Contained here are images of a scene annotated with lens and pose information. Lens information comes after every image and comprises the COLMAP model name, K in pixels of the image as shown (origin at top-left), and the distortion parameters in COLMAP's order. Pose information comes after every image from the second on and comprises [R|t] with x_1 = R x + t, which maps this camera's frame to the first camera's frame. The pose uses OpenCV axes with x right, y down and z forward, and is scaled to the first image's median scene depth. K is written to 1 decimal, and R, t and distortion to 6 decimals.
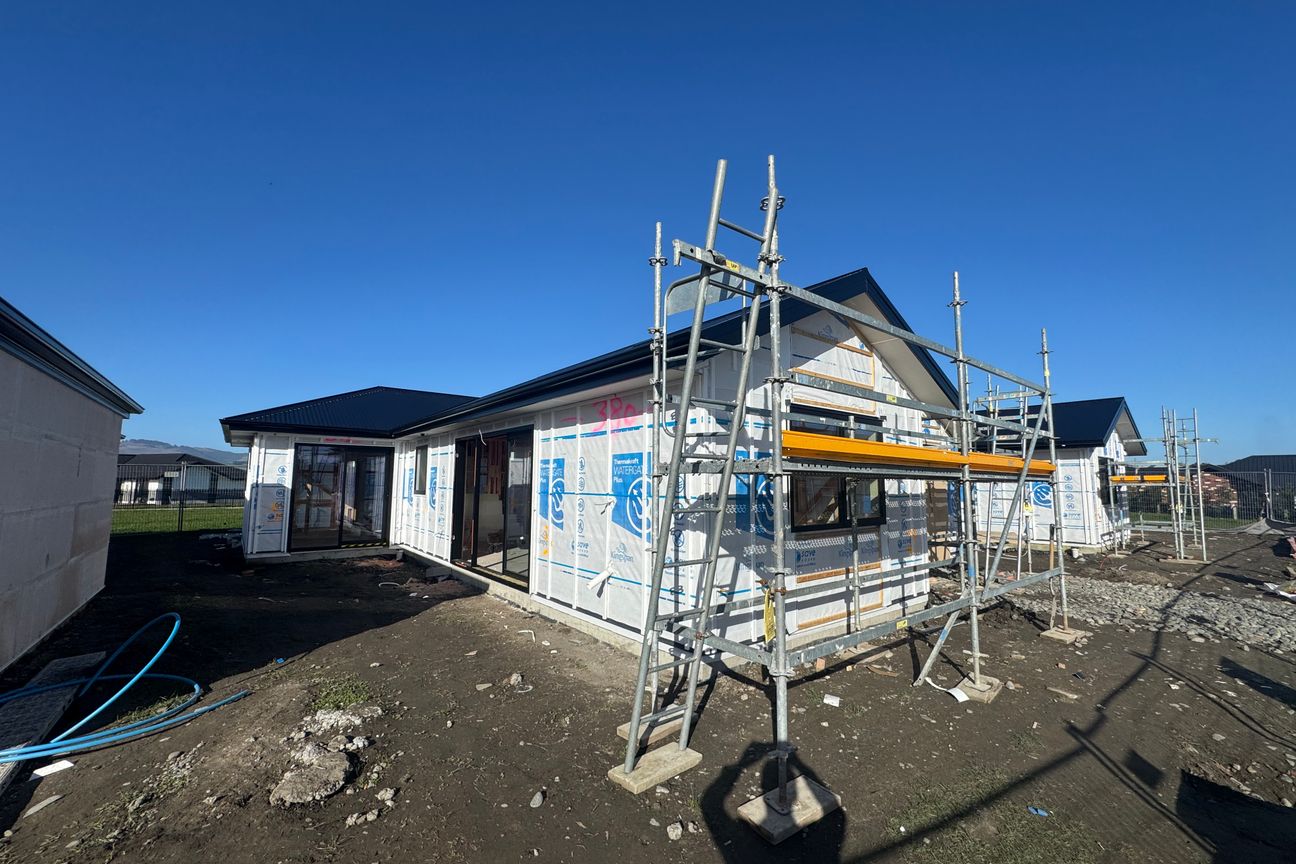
lens RADIAL K [[514.4, 0, 643.4], [0, 514.4, 434.1], [0, 0, 1]] dist [0.003201, 0.000085]
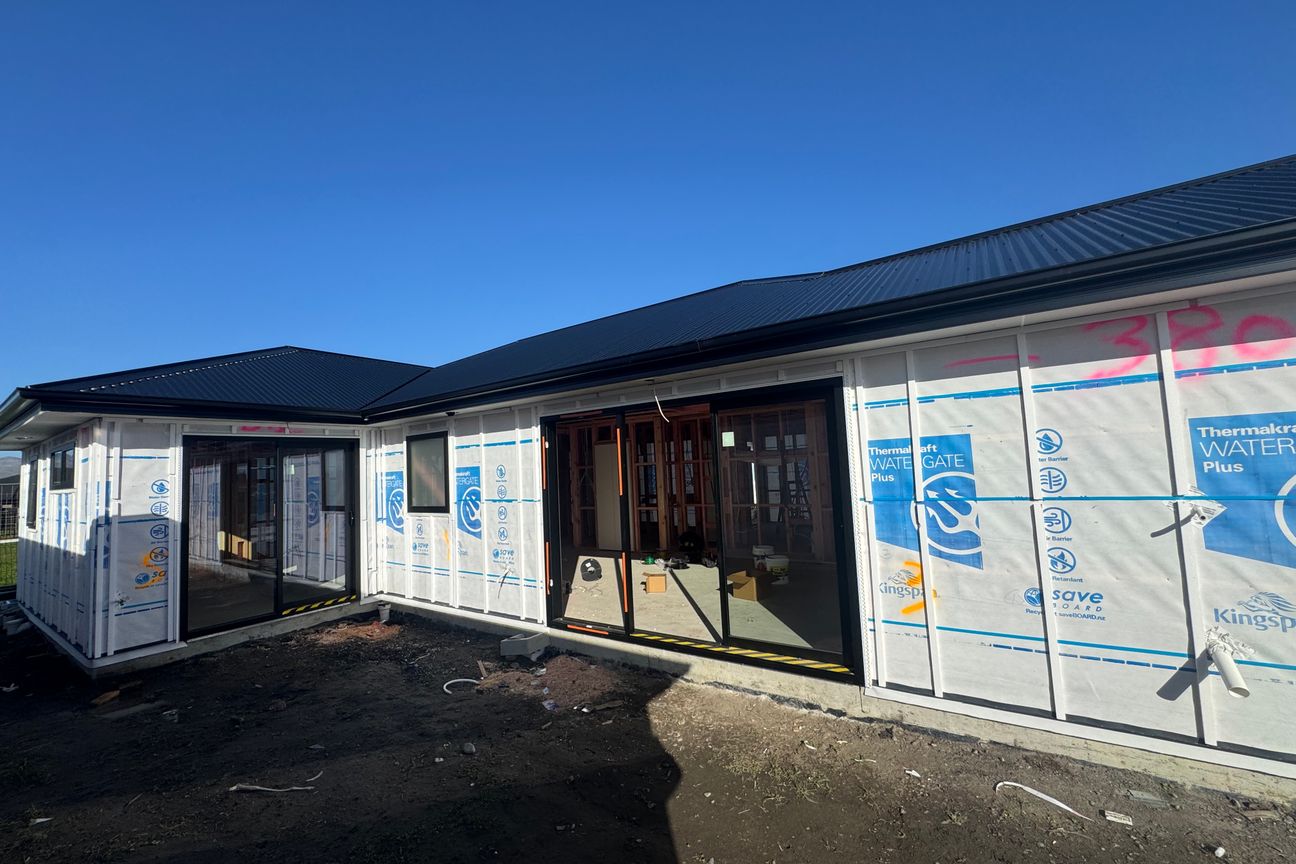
lens RADIAL K [[514.4, 0, 651.3], [0, 514.4, 438.9], [0, 0, 1]] dist [0.003201, 0.000085]
pose [[0.955168, -0.032542, 0.294270, -0.491330], [0.024623, 0.999229, 0.030576, 0.021250], [-0.295039, -0.021959, 0.955233, 0.458132]]
